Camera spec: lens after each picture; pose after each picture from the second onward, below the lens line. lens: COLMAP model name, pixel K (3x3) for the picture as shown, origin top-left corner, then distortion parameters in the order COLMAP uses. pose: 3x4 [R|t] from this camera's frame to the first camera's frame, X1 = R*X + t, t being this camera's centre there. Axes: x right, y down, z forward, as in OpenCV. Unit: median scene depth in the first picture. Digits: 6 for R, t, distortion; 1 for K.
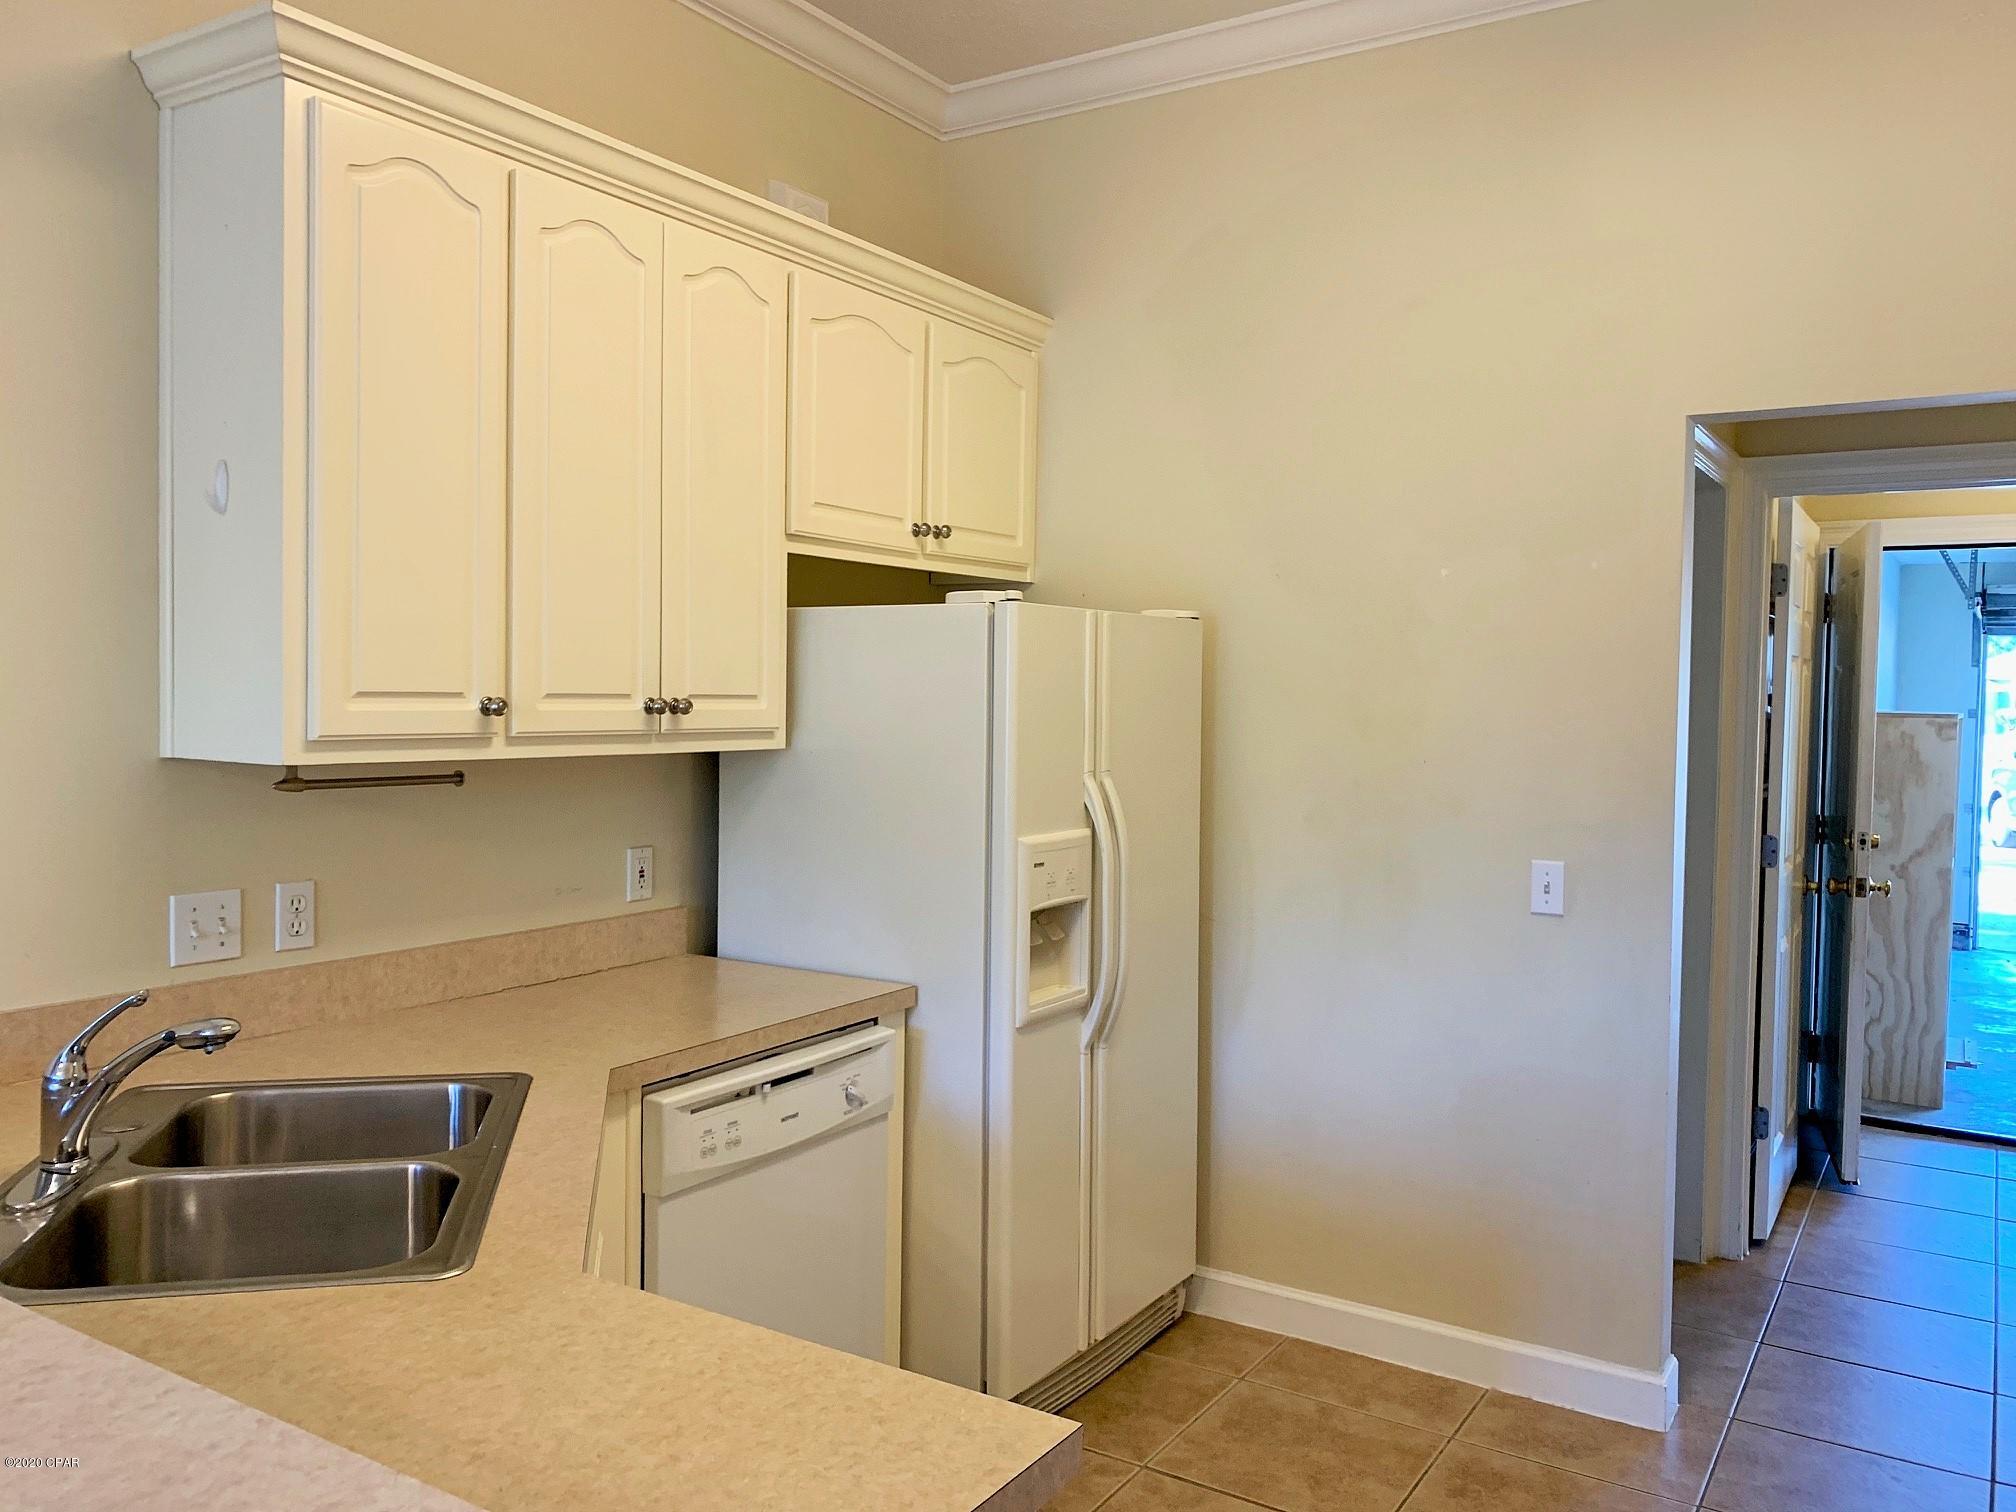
lens RADIAL K [[1542.3, 0, 1011.8], [0, 1542.3, 733.2], [0, 0, 1]] dist [-0.026938, 0.035512]
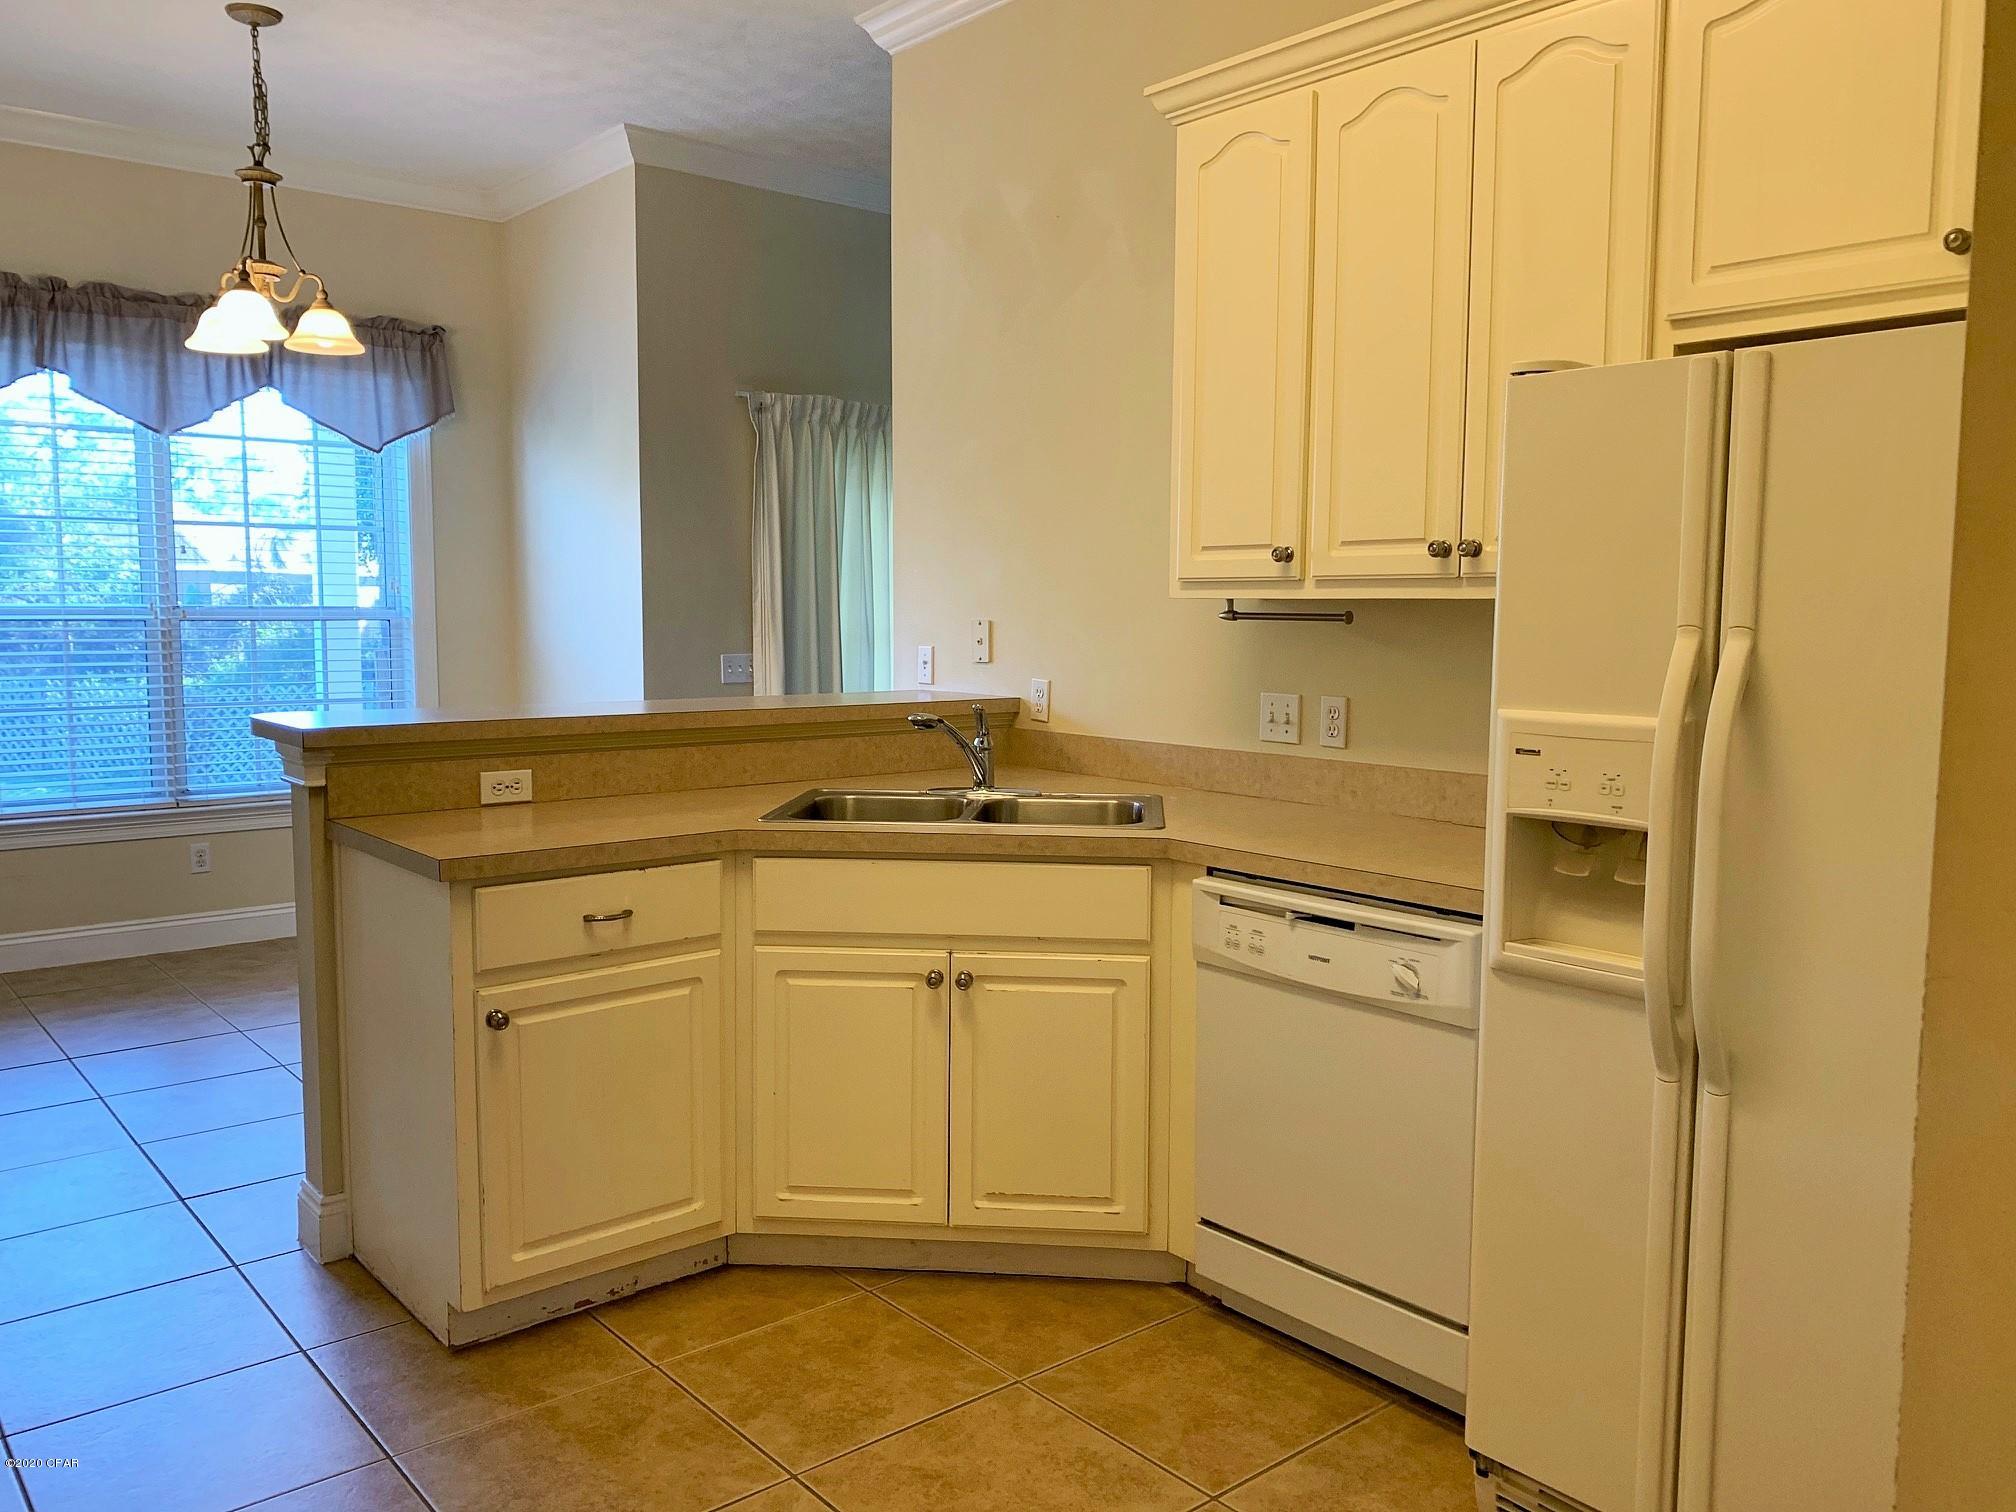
lens RADIAL K [[1546.6, 0, 1013.7], [0, 1546.6, 742.3], [0, 0, 1]] dist [0.031722, -0.052213]
pose [[-0.294560, 0.067084, -0.953275, 0.895806], [-0.044584, 0.995482, 0.083830, 0.037718], [0.954592, 0.067194, -0.290239, 1.143091]]
